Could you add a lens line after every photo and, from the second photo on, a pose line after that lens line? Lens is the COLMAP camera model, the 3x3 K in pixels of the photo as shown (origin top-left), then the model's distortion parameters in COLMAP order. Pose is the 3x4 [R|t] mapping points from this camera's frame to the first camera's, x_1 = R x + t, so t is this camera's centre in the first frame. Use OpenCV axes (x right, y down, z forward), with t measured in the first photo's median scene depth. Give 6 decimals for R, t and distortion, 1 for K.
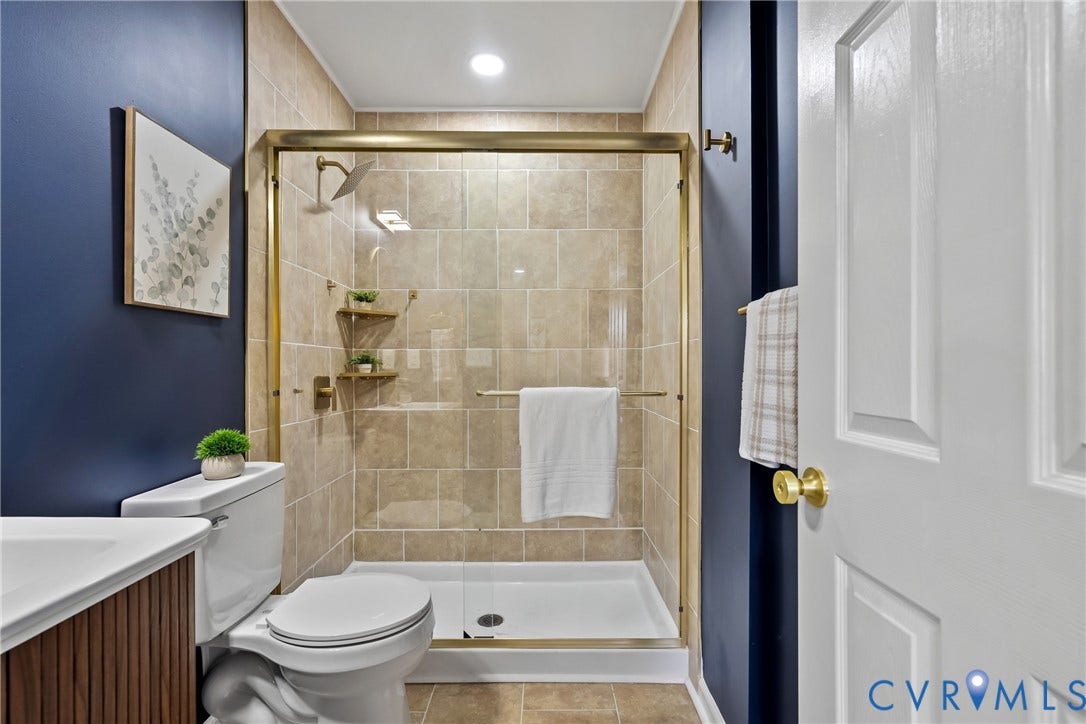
lens RADIAL K [[489.4, 0, 548.1], [0, 489.4, 363.6], [0, 0, 1]] dist [-0.000418, 0.000558]
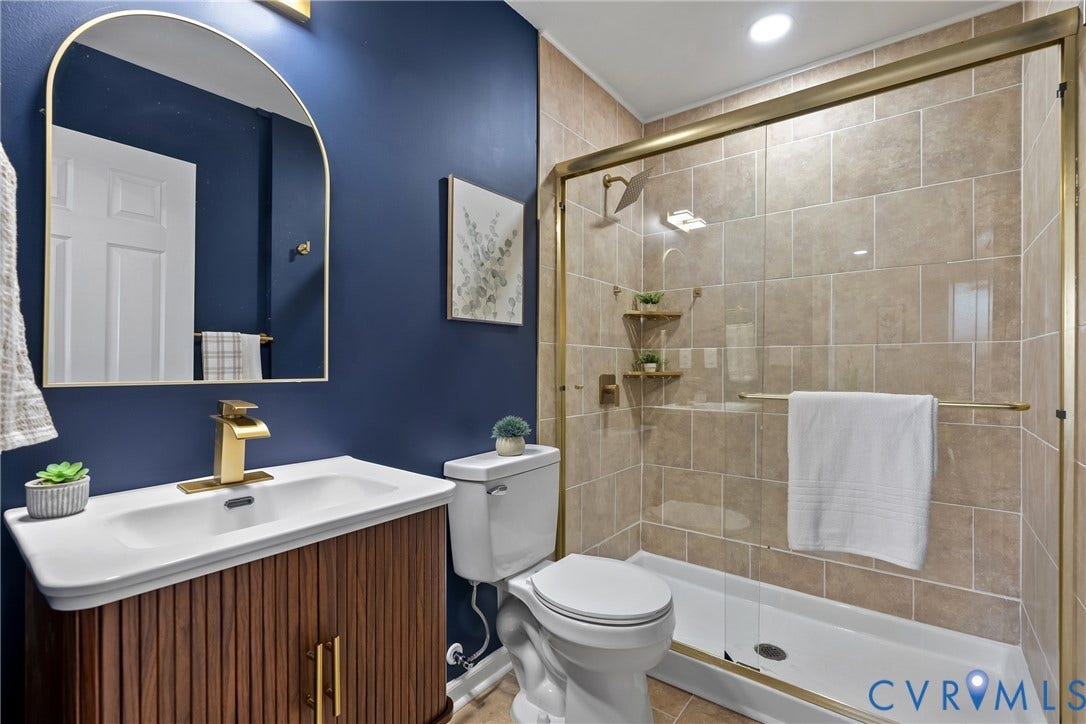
lens RADIAL K [[489.1, 0, 543.0], [0, 489.1, 362.0], [0, 0, 1]] dist [-0.002036, 0.000309]
pose [[0.788925, -0.001398, -0.614488, 0.099934], [0.000285, 0.999998, -0.001910, -0.000020], [0.614489, 0.001331, 0.788924, 0.044269]]
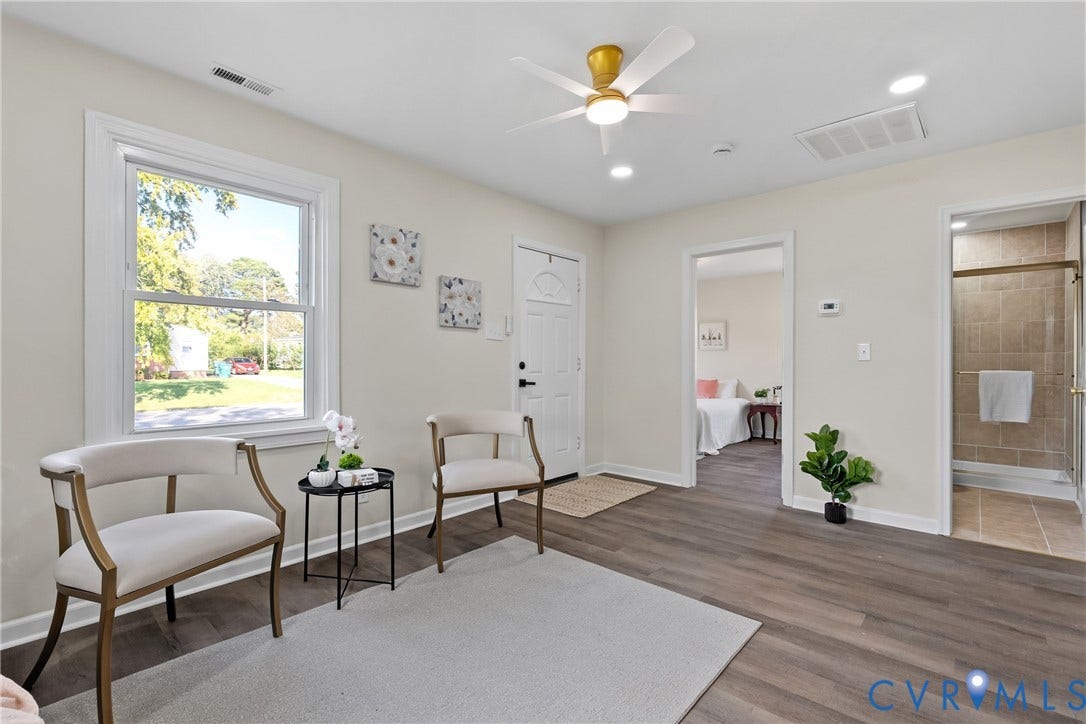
lens RADIAL K [[489.4, 0, 548.1], [0, 489.4, 363.6], [0, 0, 1]] dist [-0.000418, 0.000558]
pose [[0.743642, 0.000629, -0.668578, -0.017756], [0.000834, 0.999998, 0.001868, 0.003573], [0.668578, -0.001947, 0.743640, -1.867085]]
